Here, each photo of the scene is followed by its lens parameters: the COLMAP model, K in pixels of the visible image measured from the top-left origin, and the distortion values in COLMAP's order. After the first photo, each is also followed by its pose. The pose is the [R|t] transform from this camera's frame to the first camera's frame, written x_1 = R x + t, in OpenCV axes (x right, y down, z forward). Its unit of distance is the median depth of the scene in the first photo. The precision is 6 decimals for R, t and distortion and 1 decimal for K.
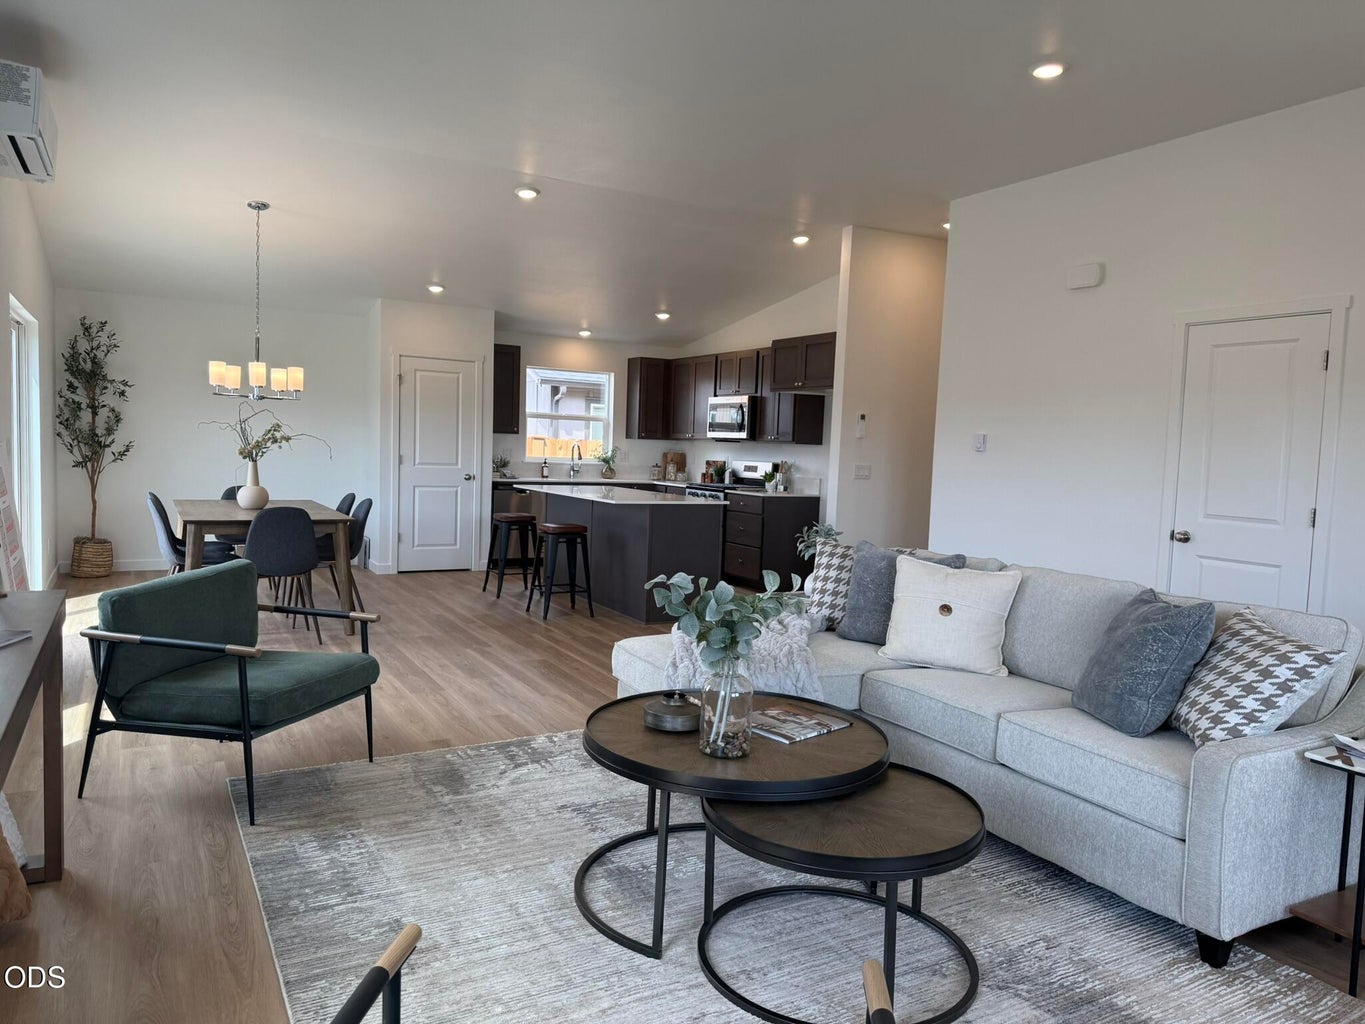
lens RADIAL K [[957.7, 0, 693.0], [0, 957.7, 523.8], [0, 0, 1]] dist [0.062499, -0.086095]
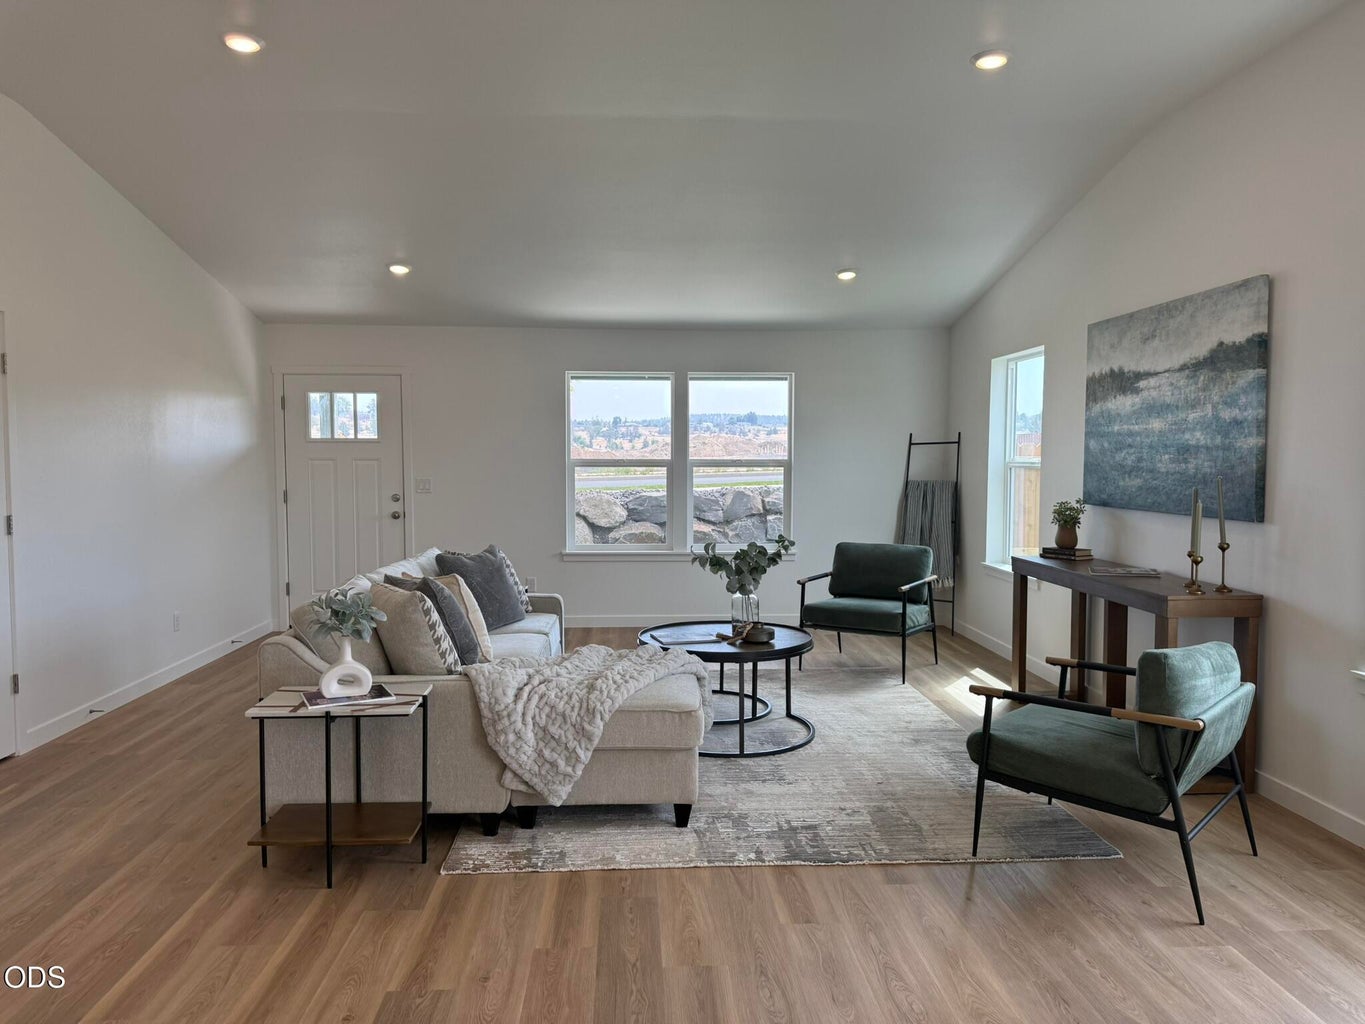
lens RADIAL K [[957.7, 0, 673.5], [0, 957.7, 515.2], [0, 0, 1]] dist [0.062499, -0.086095]
pose [[-0.890305, -0.063961, 0.450849, -0.195109], [0.003217, 0.989178, 0.146687, -0.077466], [-0.455352, 0.132047, -0.880464, 0.776705]]
